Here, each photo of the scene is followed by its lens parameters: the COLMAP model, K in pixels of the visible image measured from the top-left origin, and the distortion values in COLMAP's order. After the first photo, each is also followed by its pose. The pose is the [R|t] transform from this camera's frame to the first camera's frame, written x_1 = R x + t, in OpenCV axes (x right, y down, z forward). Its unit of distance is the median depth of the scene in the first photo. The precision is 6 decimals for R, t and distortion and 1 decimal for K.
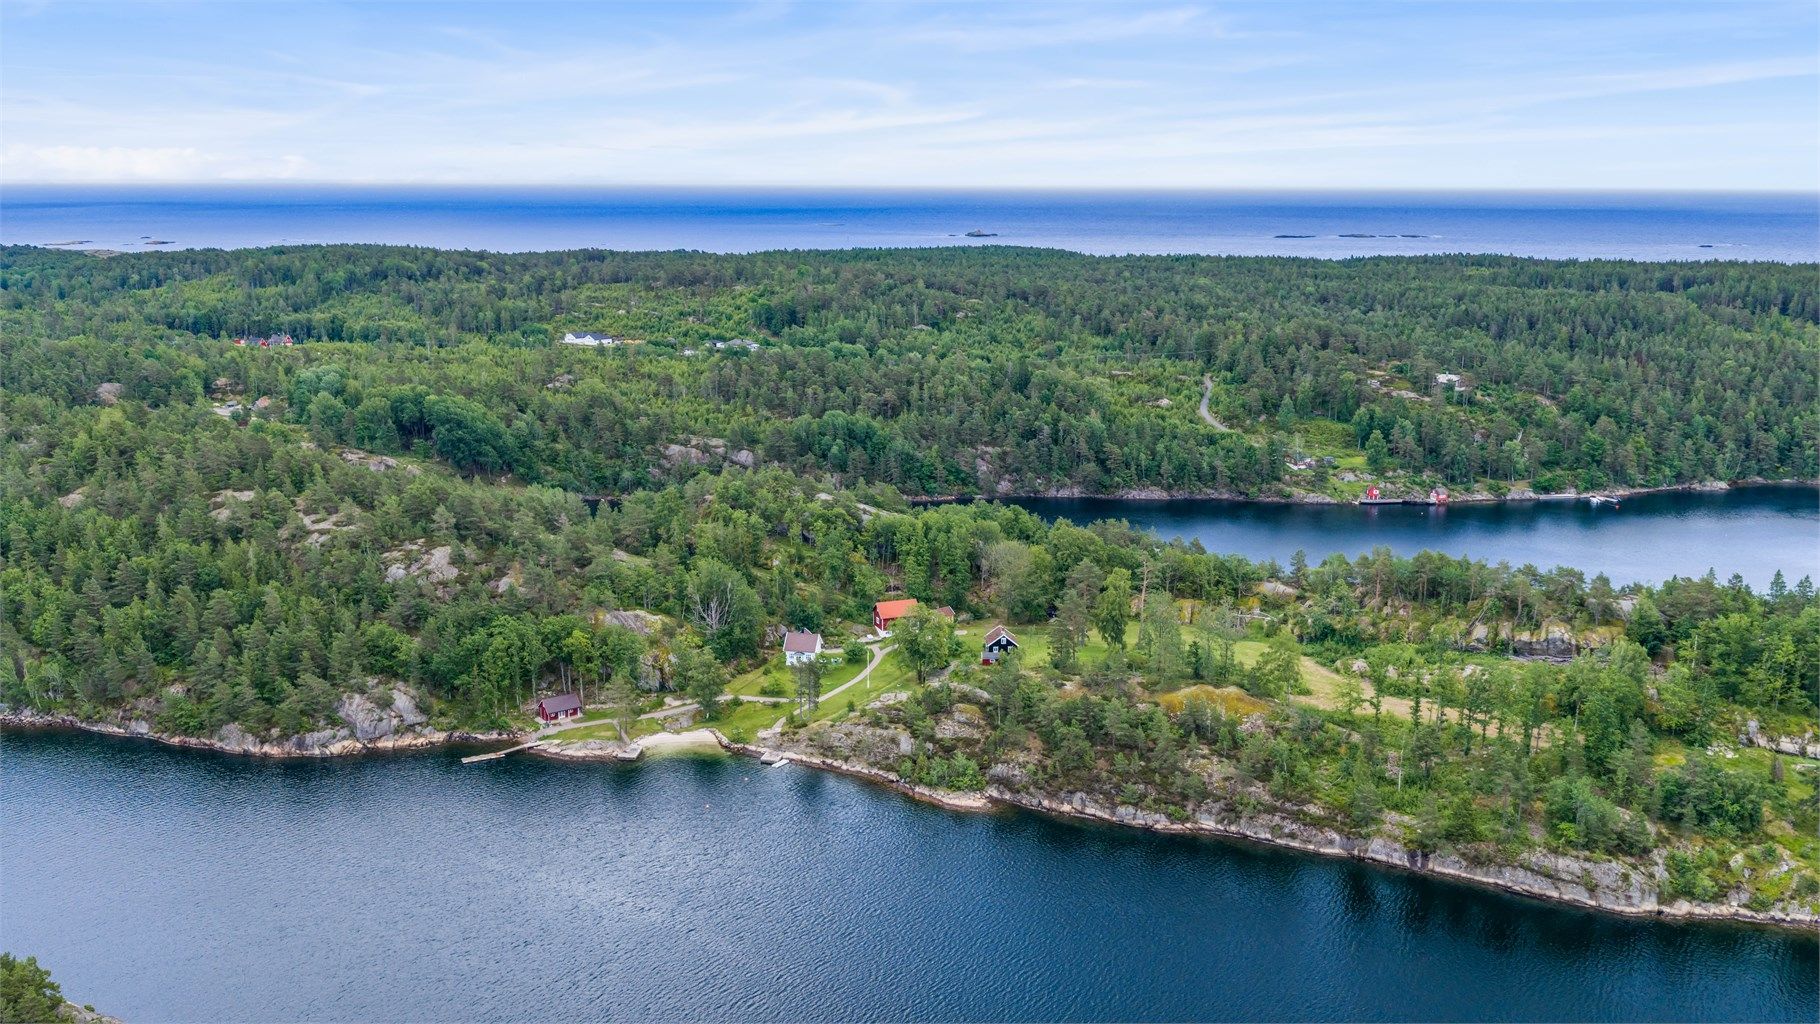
lens RADIAL K [[1511.0, 0, 910.0], [0, 1511.0, 512.0], [0, 0, 1]] dist [0.032074, -0.067660]
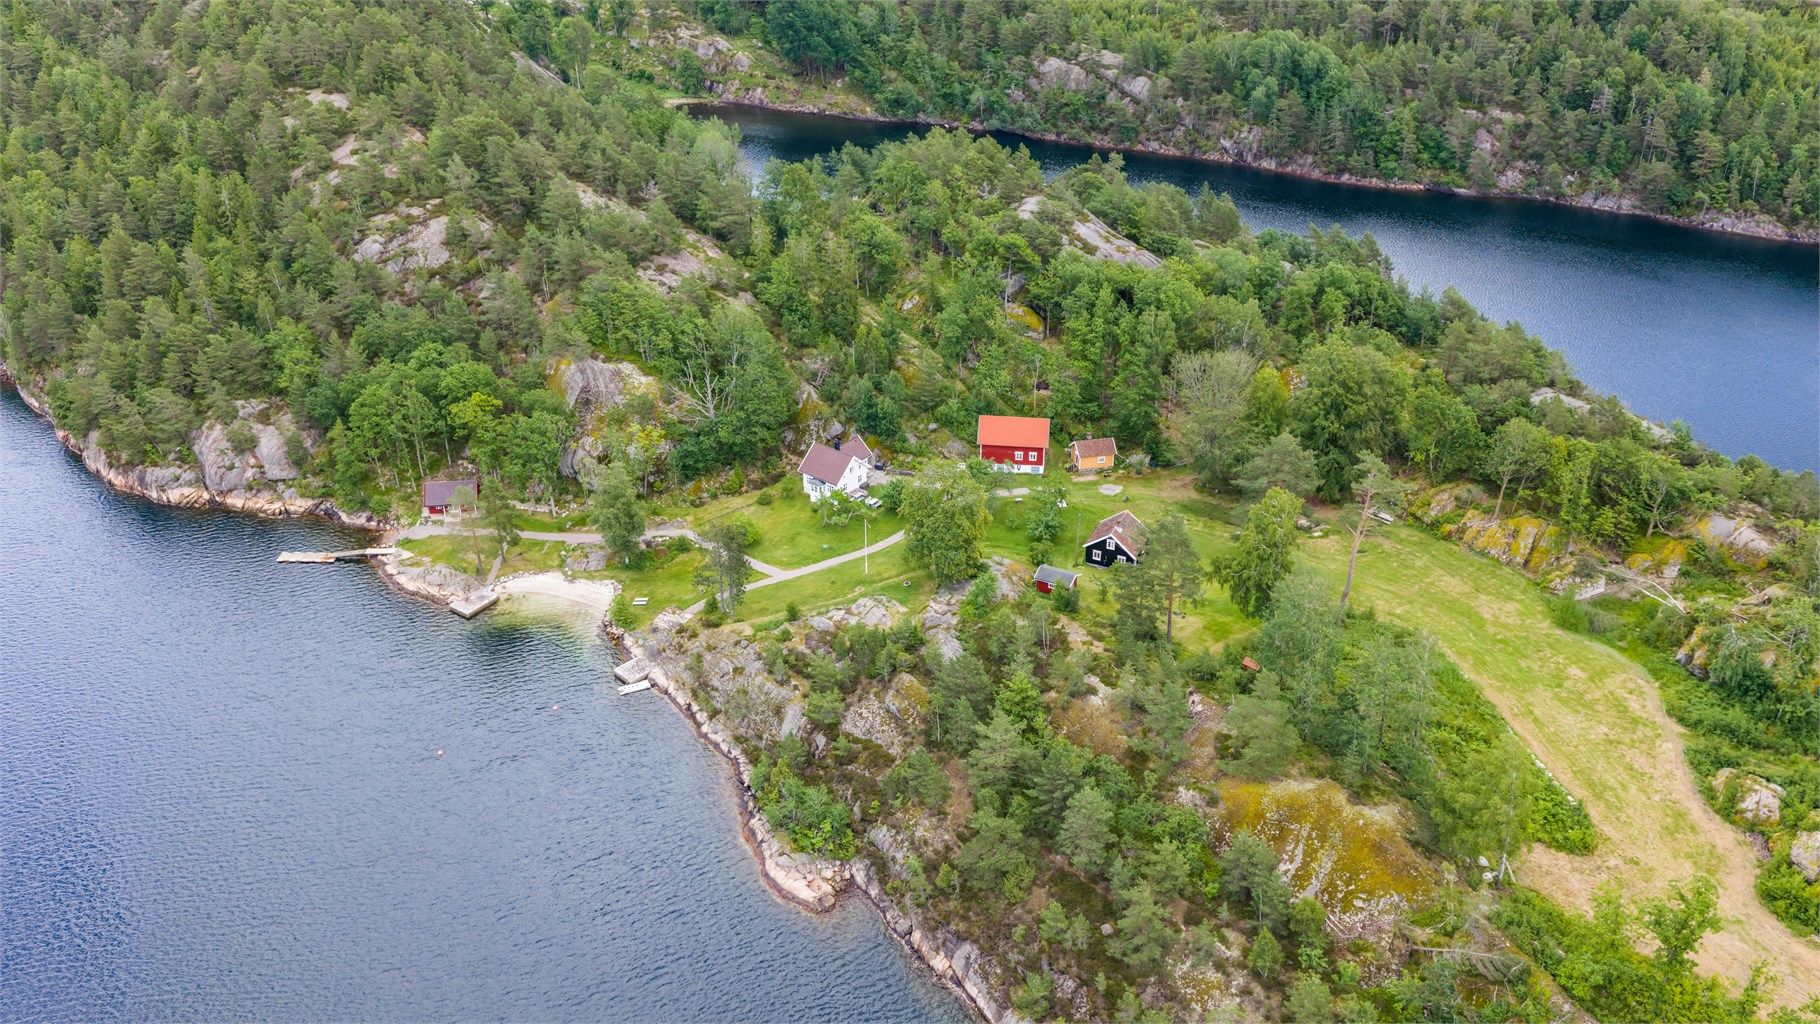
lens RADIAL K [[1511.0, 0, 910.0], [0, 1511.0, 512.0], [0, 0, 1]] dist [0.032074, -0.067660]
pose [[0.879725, 0.230933, -0.415637, 0.212131], [-0.101407, 0.945149, 0.310501, -0.088293], [0.464544, -0.231007, 0.854889, 0.445062]]
